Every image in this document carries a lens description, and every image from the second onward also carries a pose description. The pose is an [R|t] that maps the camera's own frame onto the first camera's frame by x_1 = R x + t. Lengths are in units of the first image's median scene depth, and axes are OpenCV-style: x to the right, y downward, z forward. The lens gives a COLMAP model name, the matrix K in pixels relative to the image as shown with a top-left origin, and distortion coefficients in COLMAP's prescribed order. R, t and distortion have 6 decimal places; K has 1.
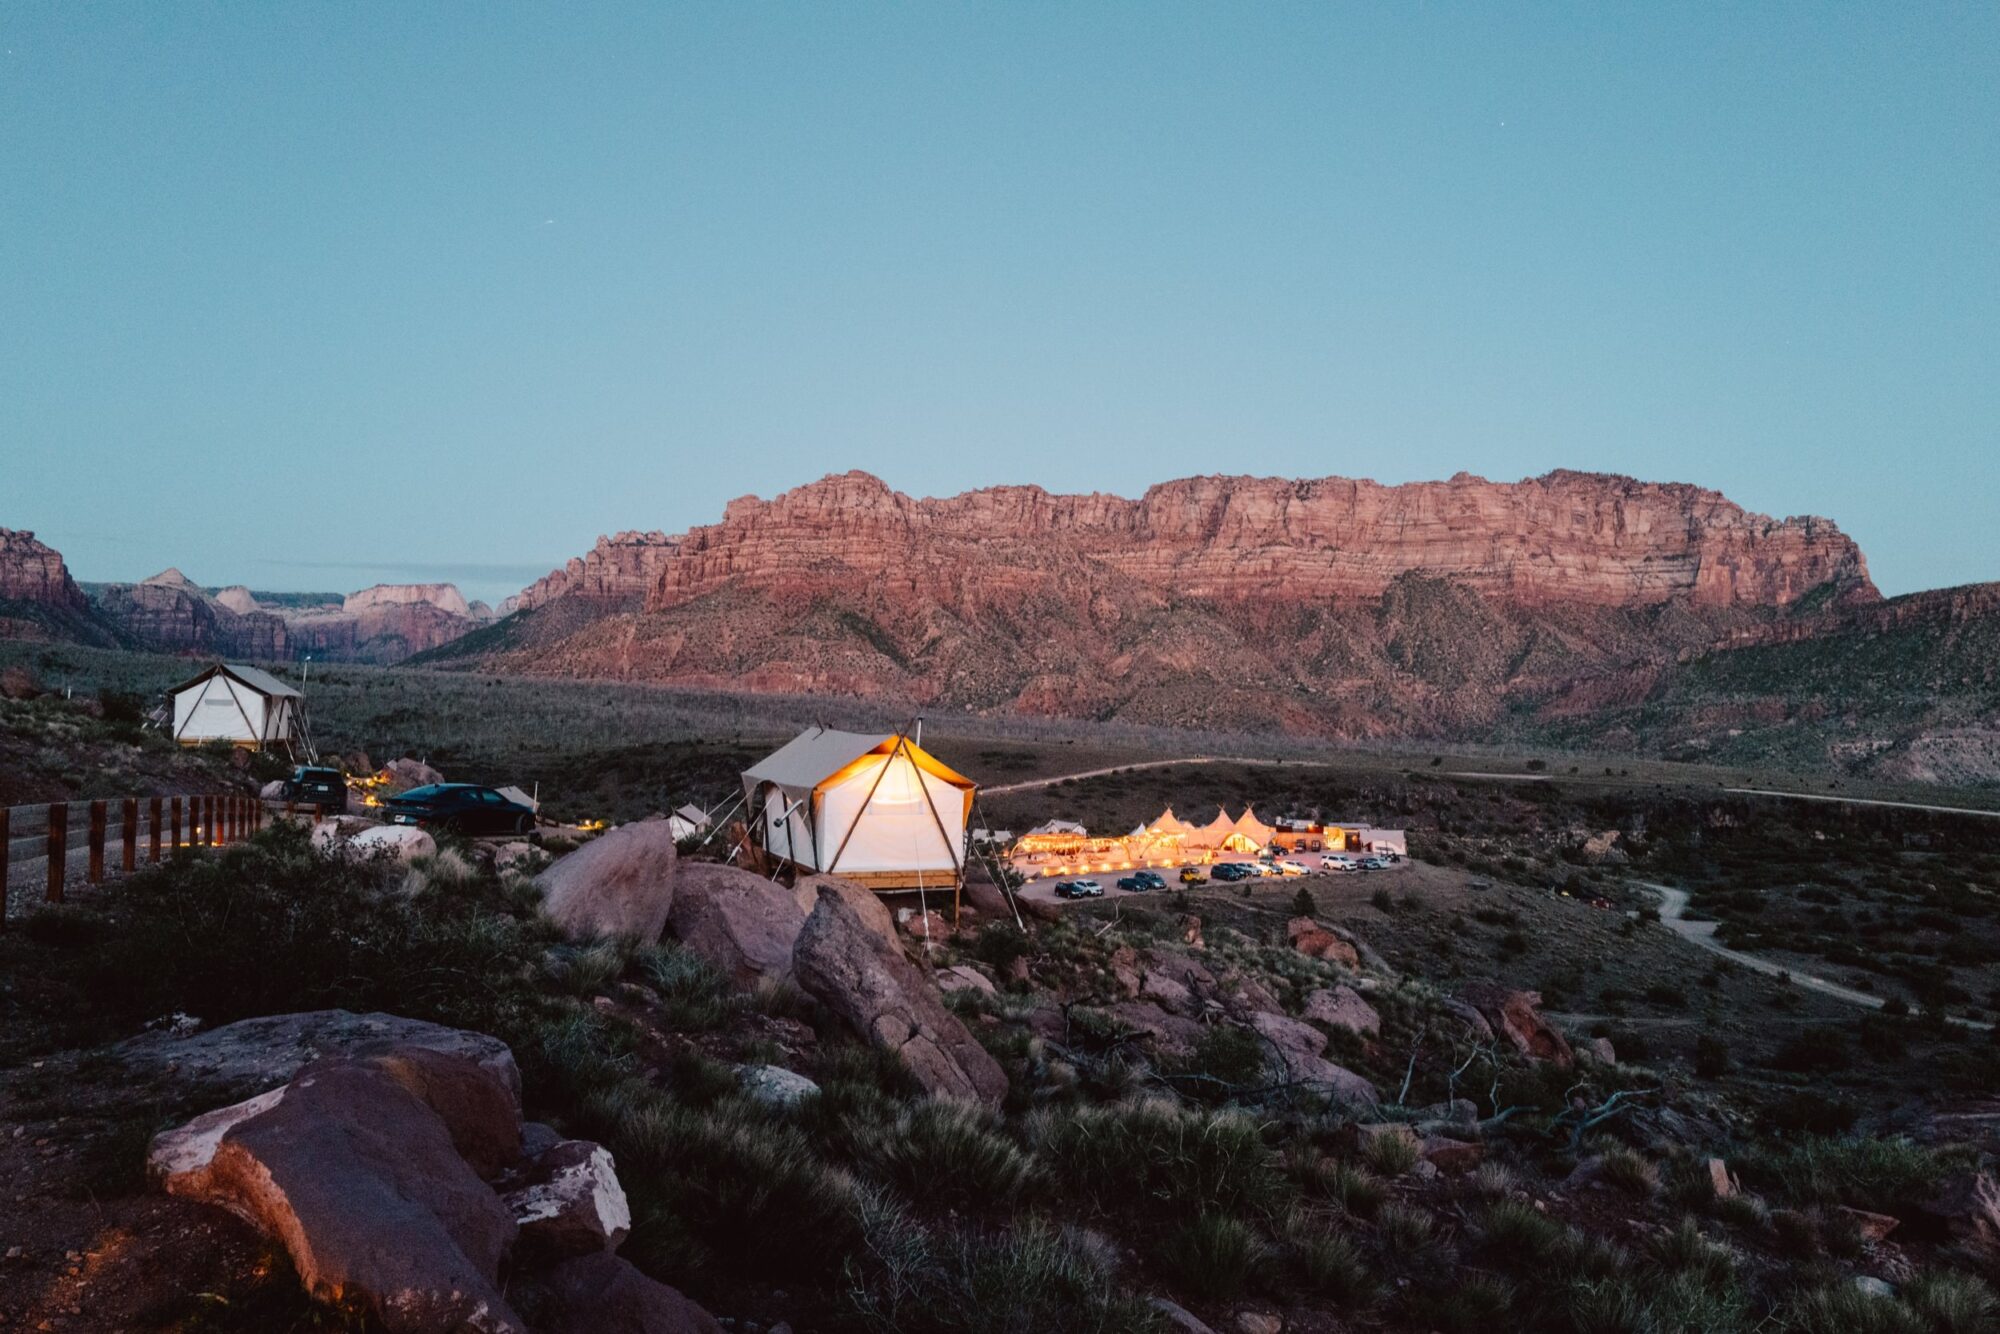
lens RADIAL K [[1485.3, 0, 1007.7], [0, 1485.3, 656.4], [0, 0, 1]] dist [-0.014930, 0.018676]
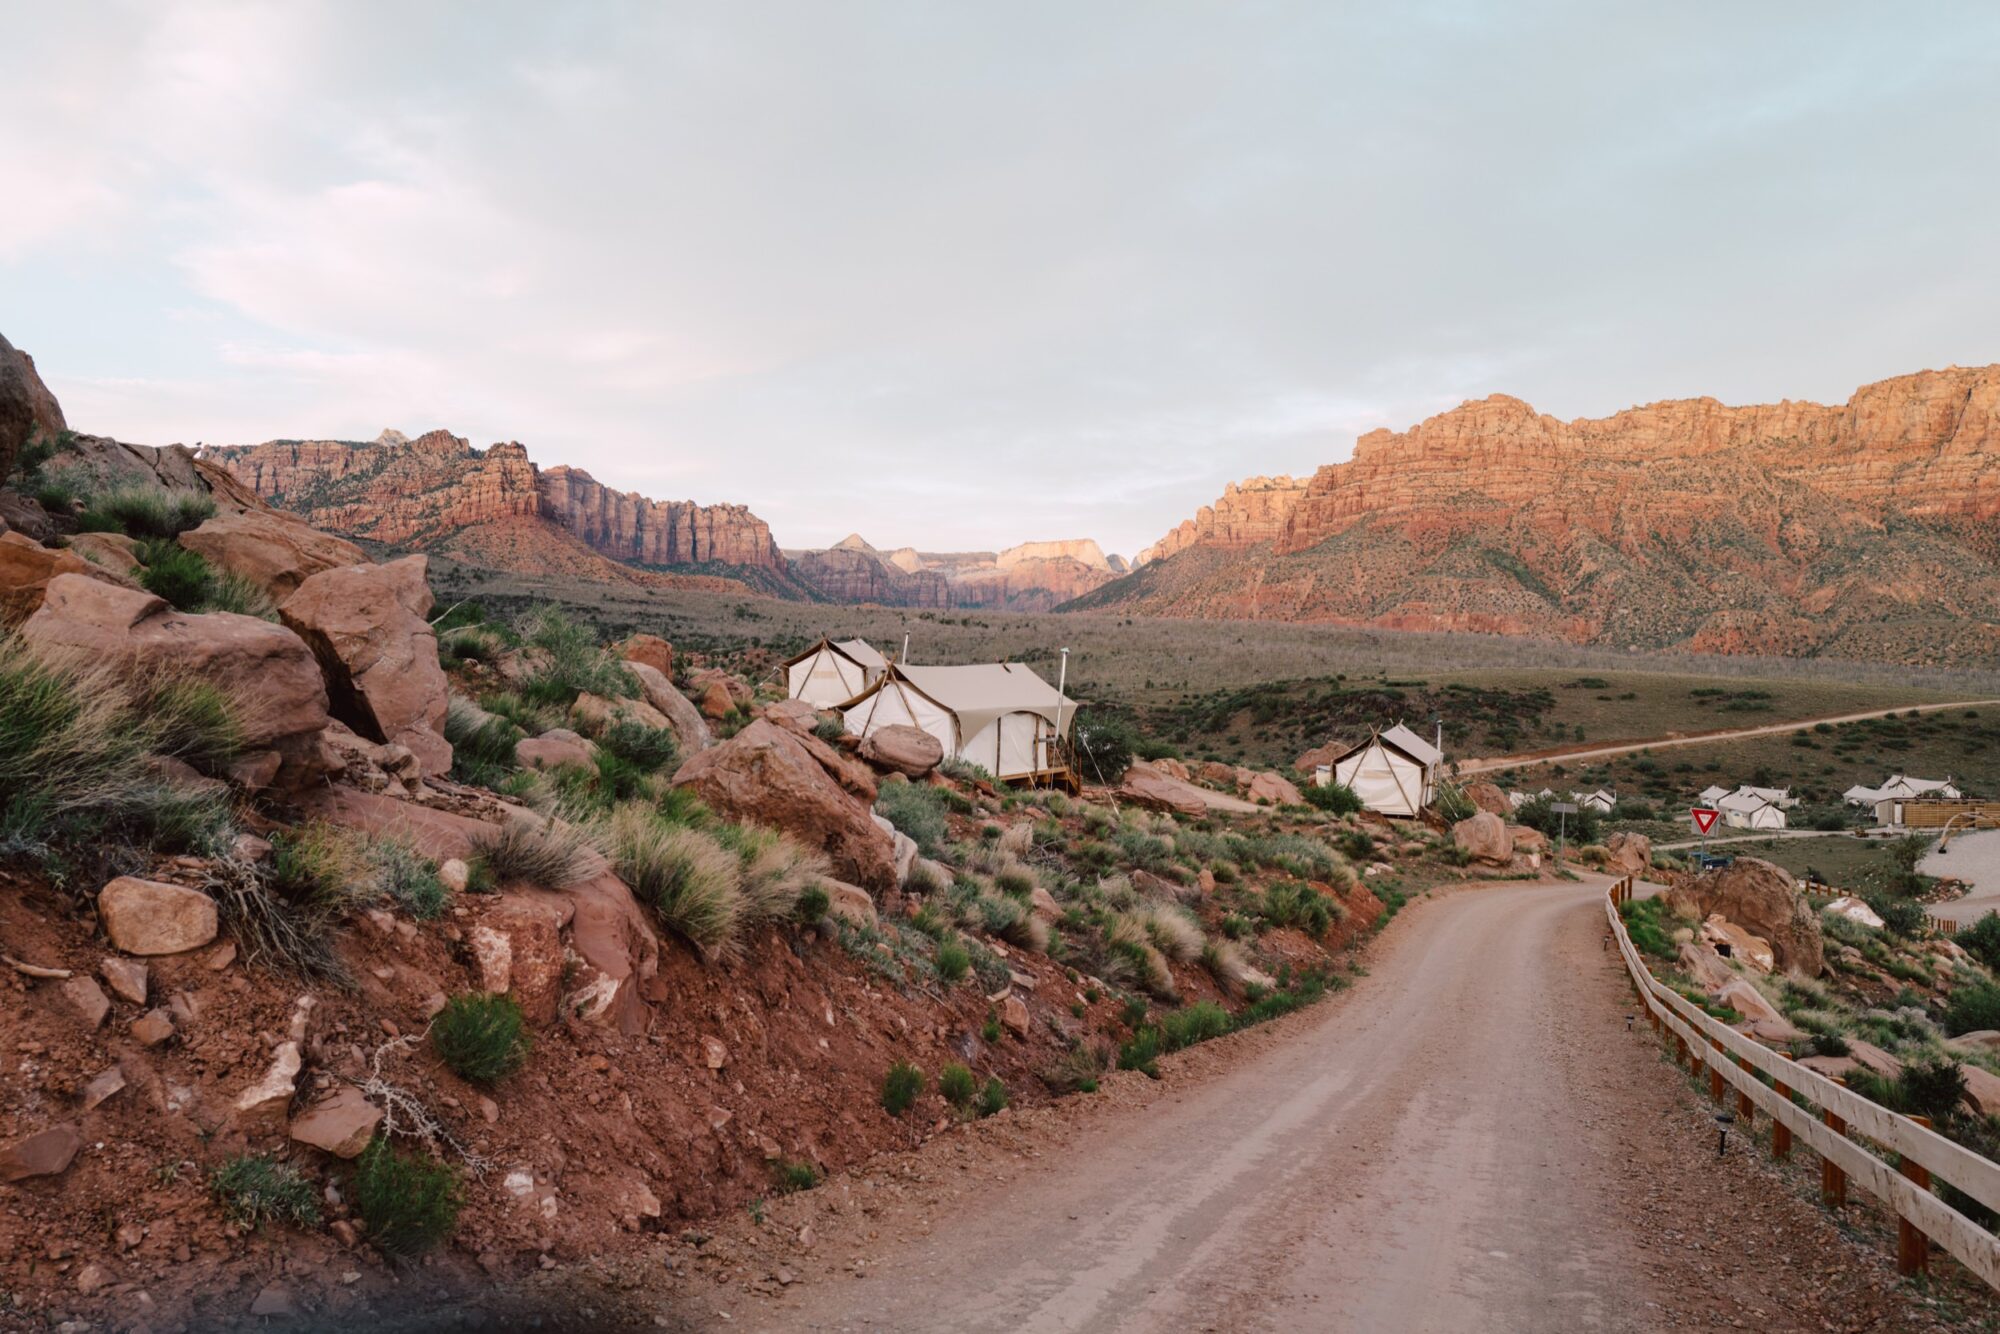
lens RADIAL K [[1987.7, 0, 999.9], [0, 1987.7, 663.6], [0, 0, 1]] dist [0.026079, 0.000000]
pose [[0.927829, 0.002047, -0.373001, 0.069313], [0.019789, 0.998307, 0.054704, -0.030622], [0.372481, -0.058137, 0.926217, -0.256883]]
